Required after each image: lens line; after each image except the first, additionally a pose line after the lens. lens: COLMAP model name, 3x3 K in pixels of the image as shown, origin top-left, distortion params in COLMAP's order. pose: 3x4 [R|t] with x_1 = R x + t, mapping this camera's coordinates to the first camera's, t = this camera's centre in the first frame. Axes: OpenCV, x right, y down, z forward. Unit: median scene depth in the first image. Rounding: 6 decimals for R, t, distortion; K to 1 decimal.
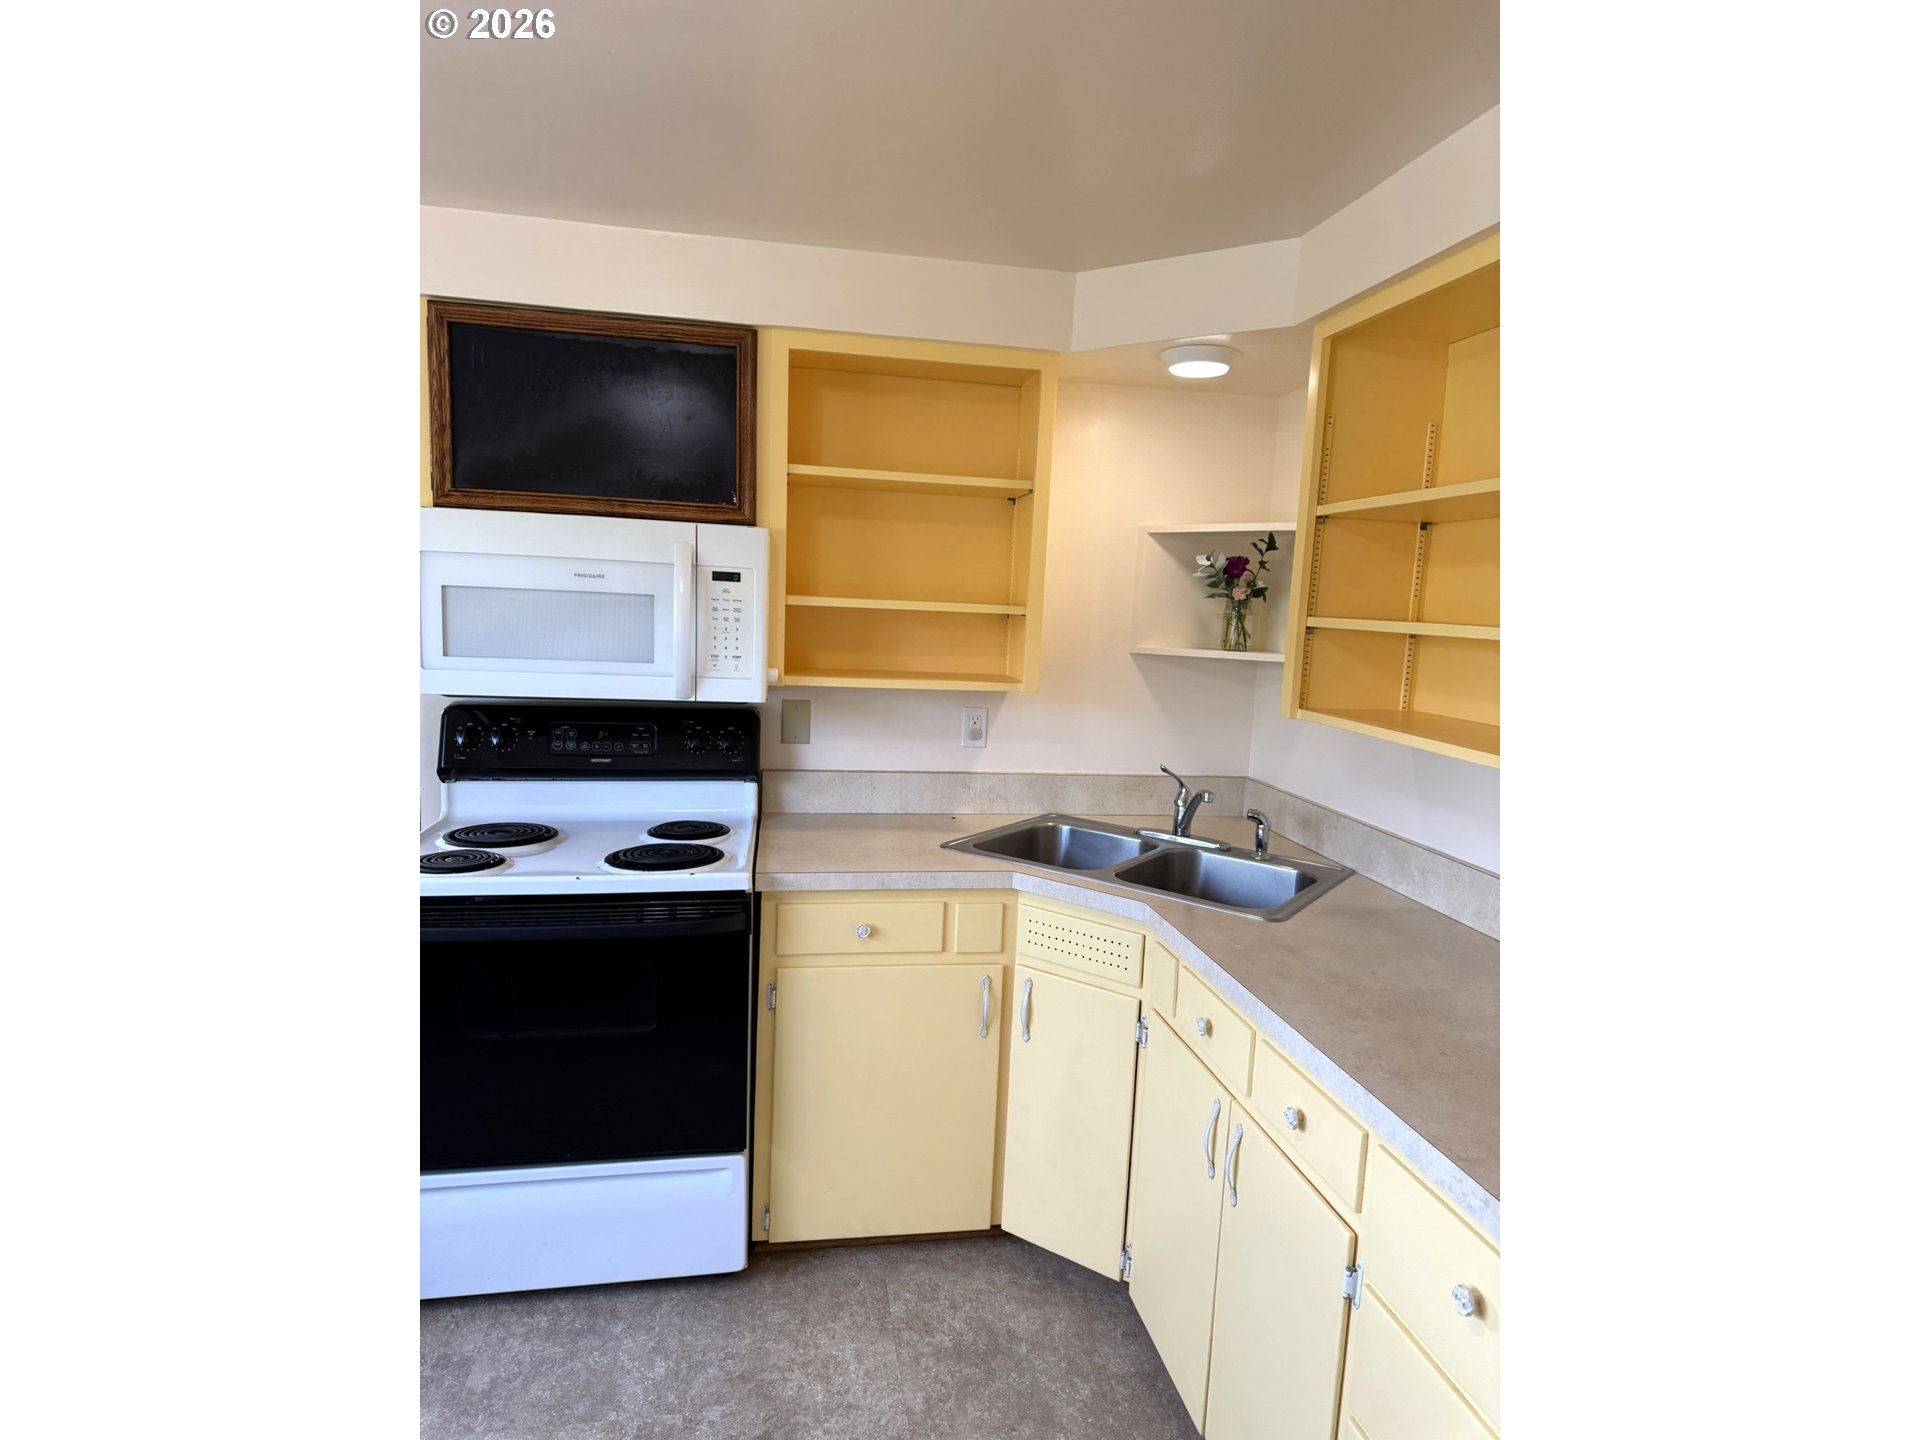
lens RADIAL K [[1020.9, 0, 925.5], [0, 1020.9, 734.1], [0, 0, 1]] dist [0.018951, -0.003268]
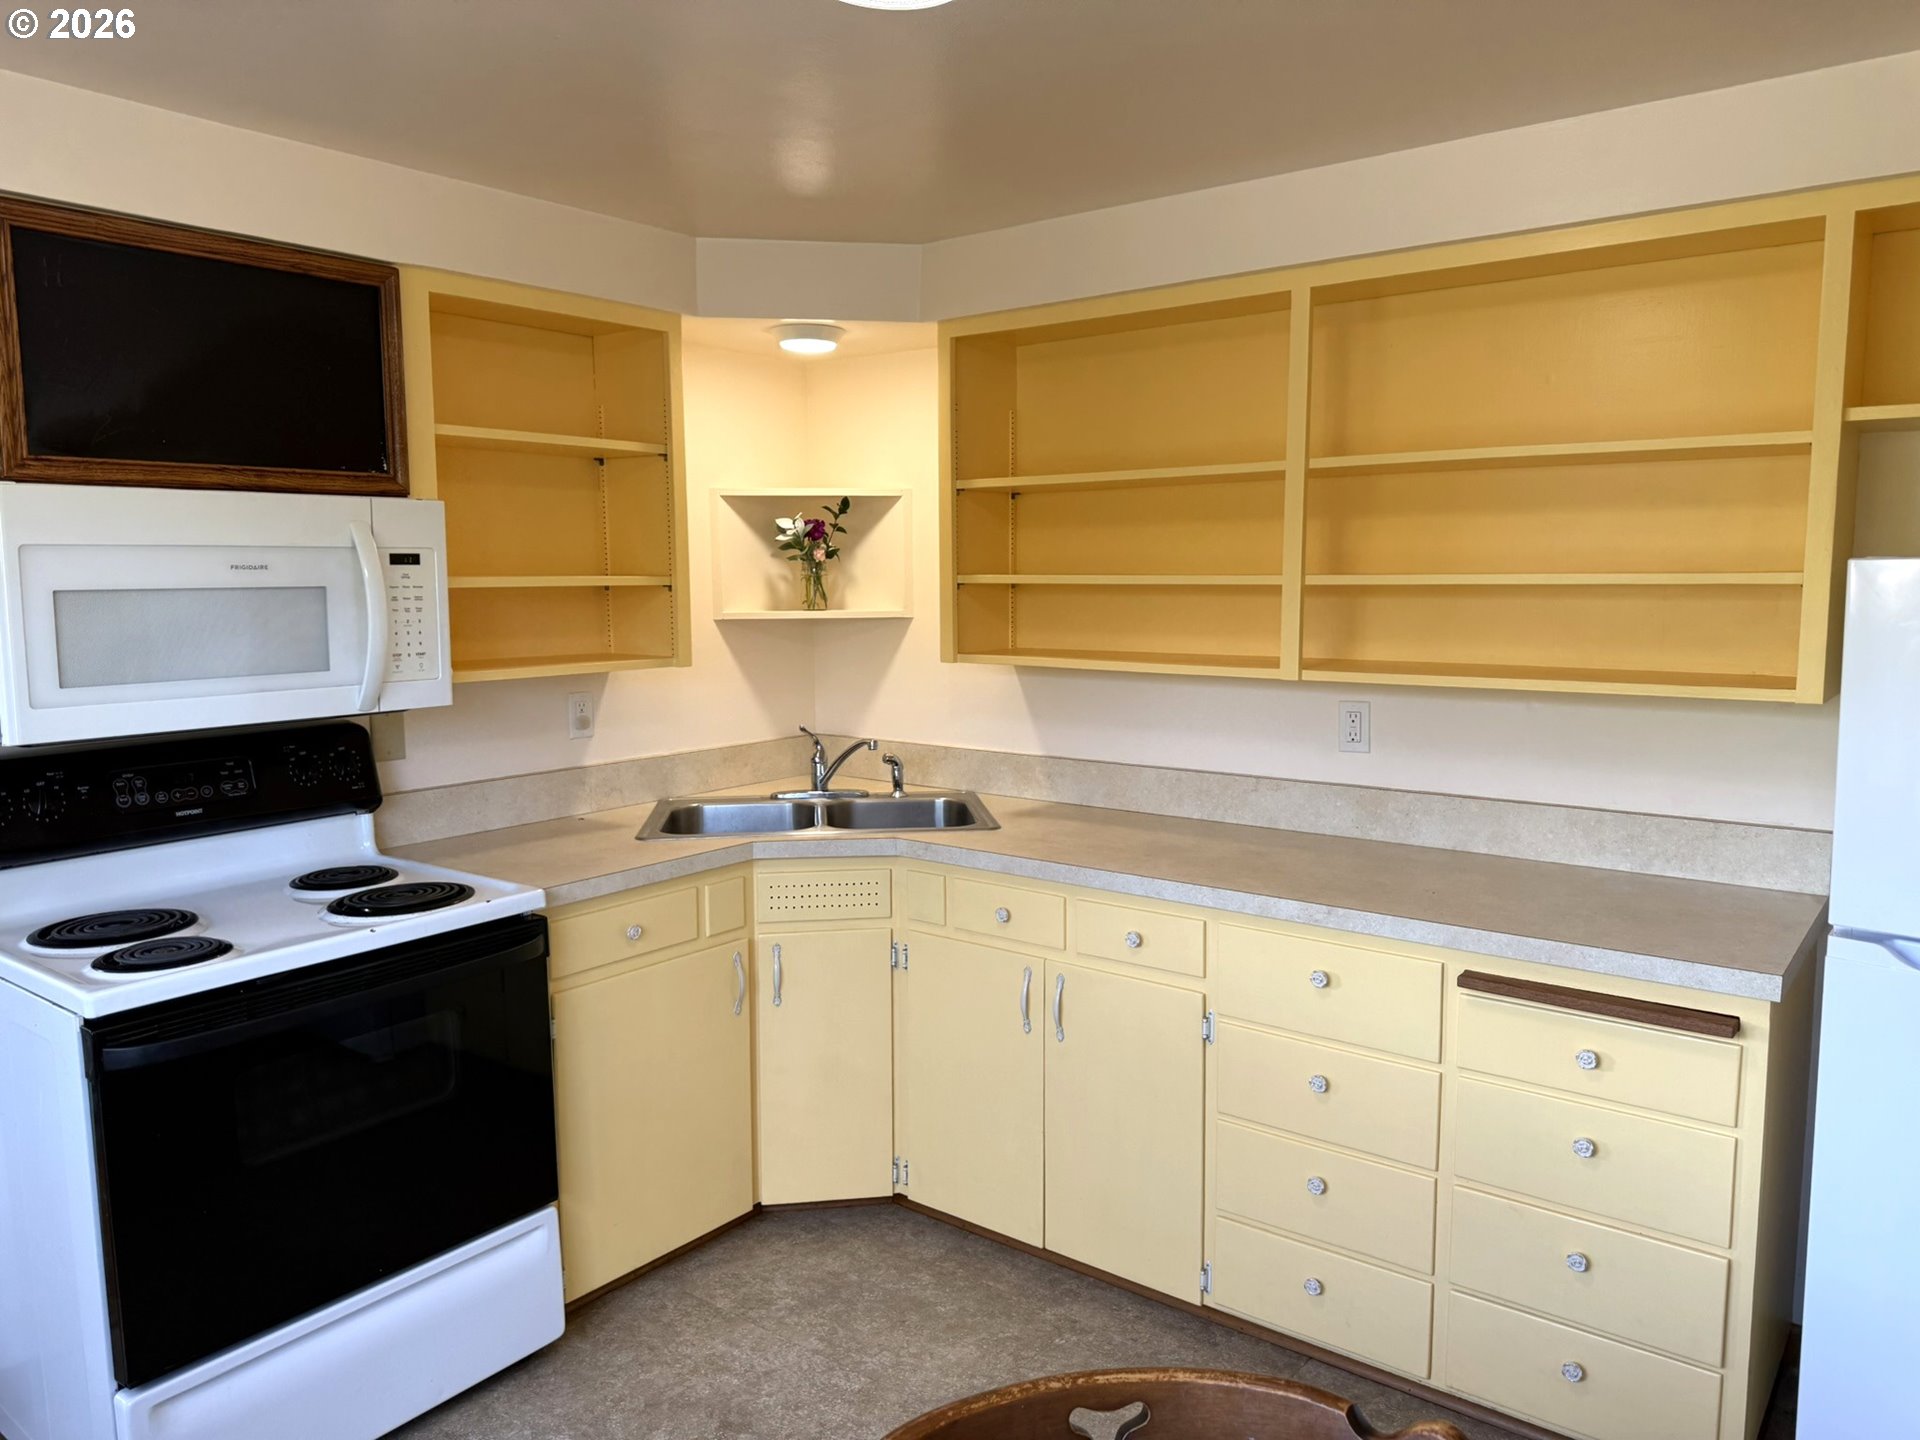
lens RADIAL K [[1307.6, 0, 974.9], [0, 1307.6, 726.4], [0, 0, 1]] dist [0.000222, -0.028220]
pose [[0.737869, -0.126143, 0.663052, -0.575631], [0.126201, 0.990840, 0.048063, -0.010827], [-0.663041, 0.048214, 0.747029, -0.104170]]
